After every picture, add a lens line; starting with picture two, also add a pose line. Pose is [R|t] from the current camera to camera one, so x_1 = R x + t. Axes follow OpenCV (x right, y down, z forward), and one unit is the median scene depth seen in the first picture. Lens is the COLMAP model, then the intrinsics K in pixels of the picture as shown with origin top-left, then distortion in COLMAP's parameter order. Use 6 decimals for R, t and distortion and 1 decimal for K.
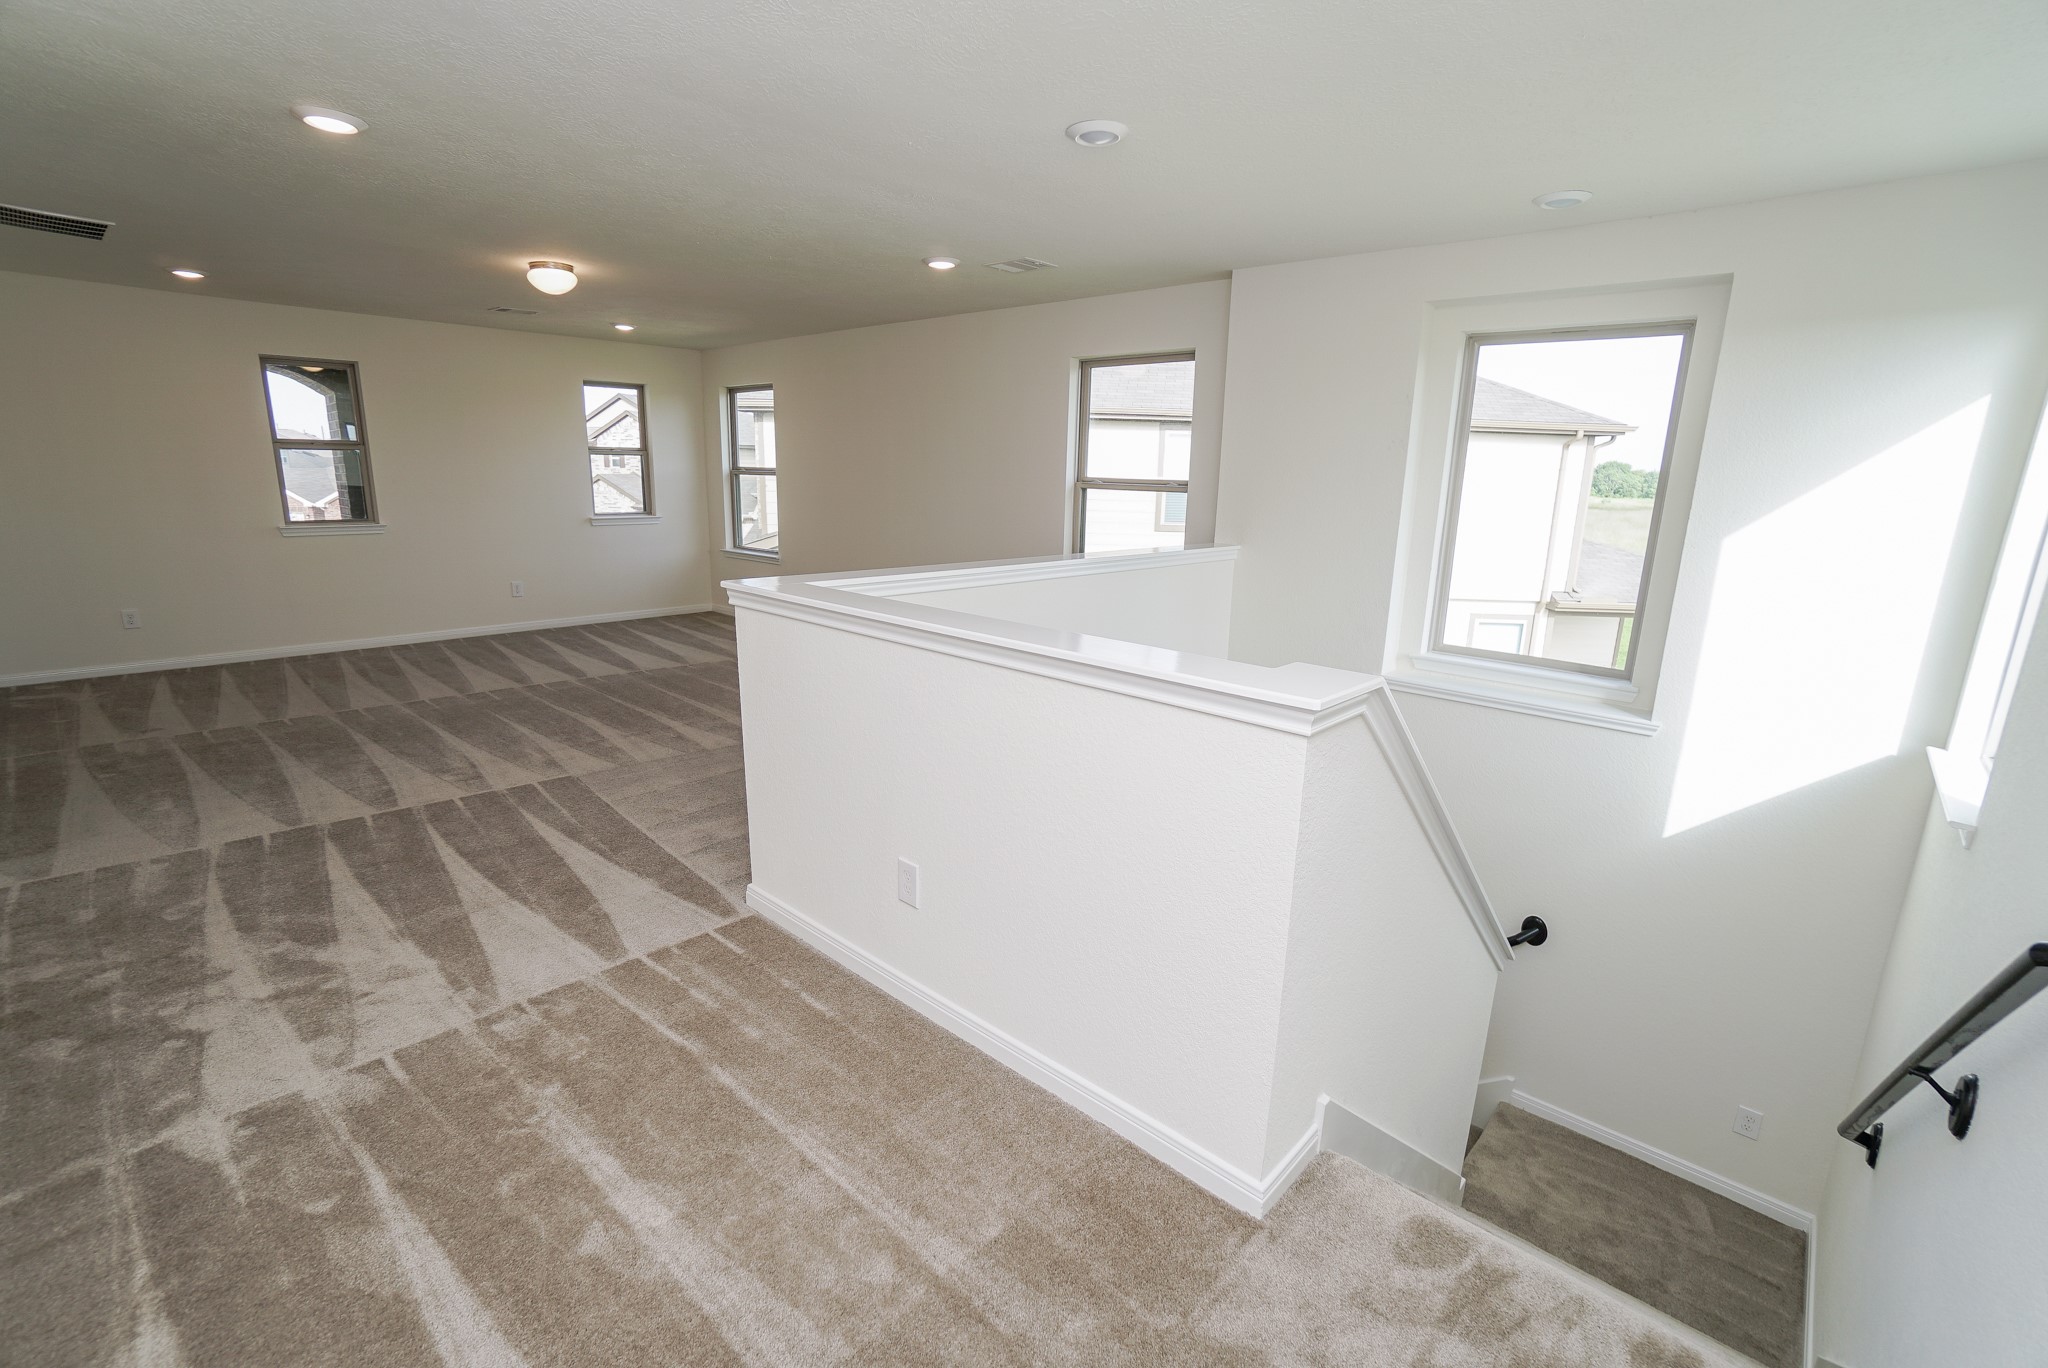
lens RADIAL K [[906.7, 0, 982.9], [0, 906.7, 694.4], [0, 0, 1]] dist [-0.048644, 0.022779]
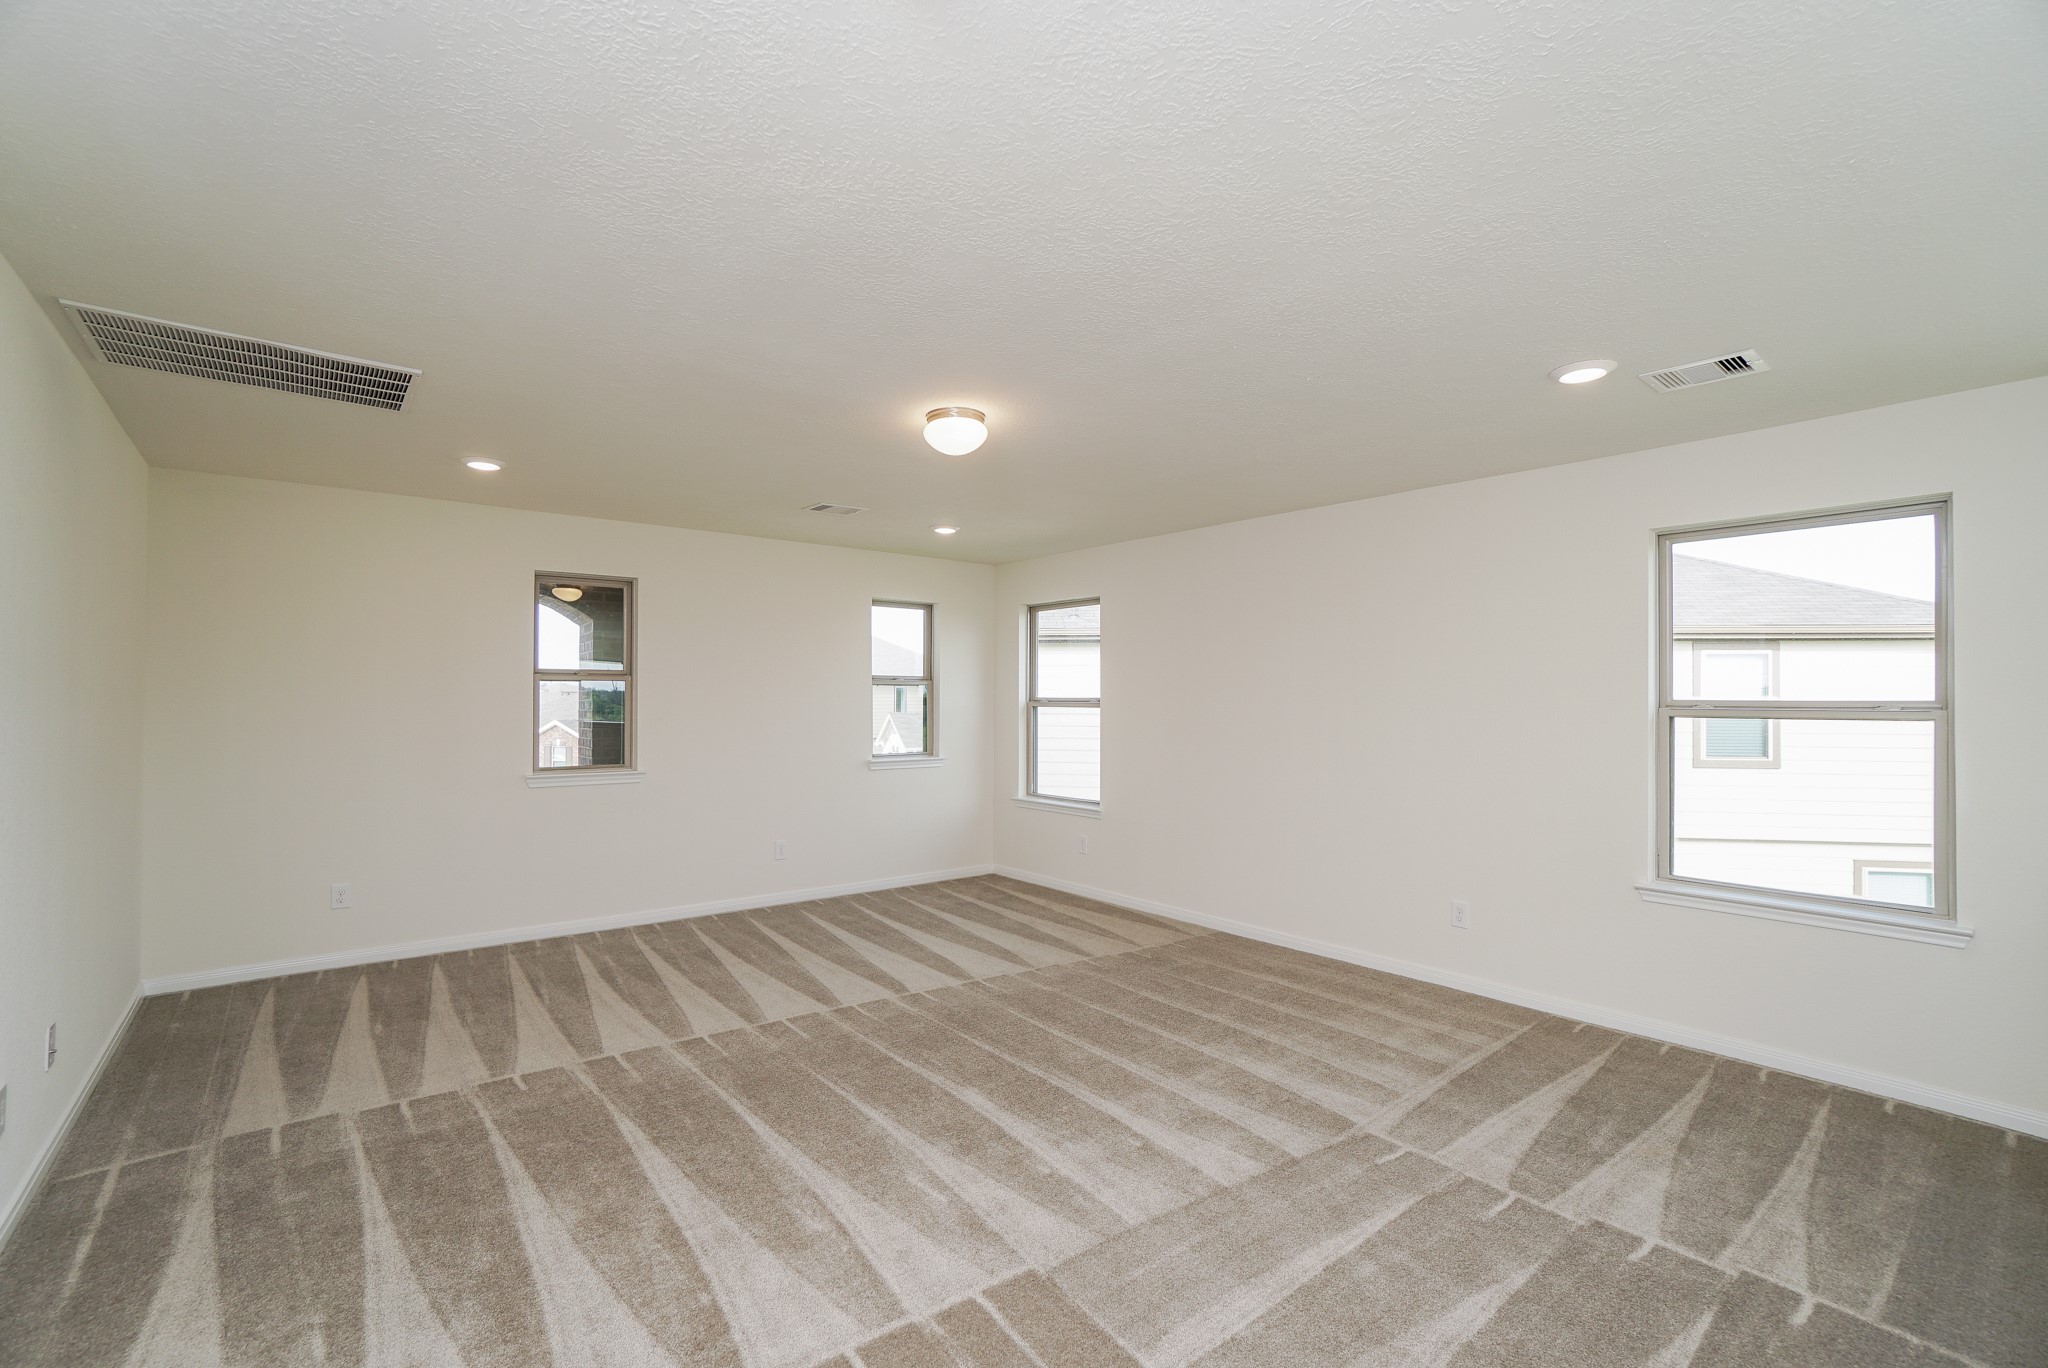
lens RADIAL K [[906.7, 0, 982.9], [0, 906.7, 694.4], [0, 0, 1]] dist [-0.048644, 0.022779]
pose [[0.987763, -0.019781, -0.154702, -0.354481], [-0.019427, 0.968594, -0.247889, -0.091459], [0.154747, 0.247861, 0.956357, 0.372371]]
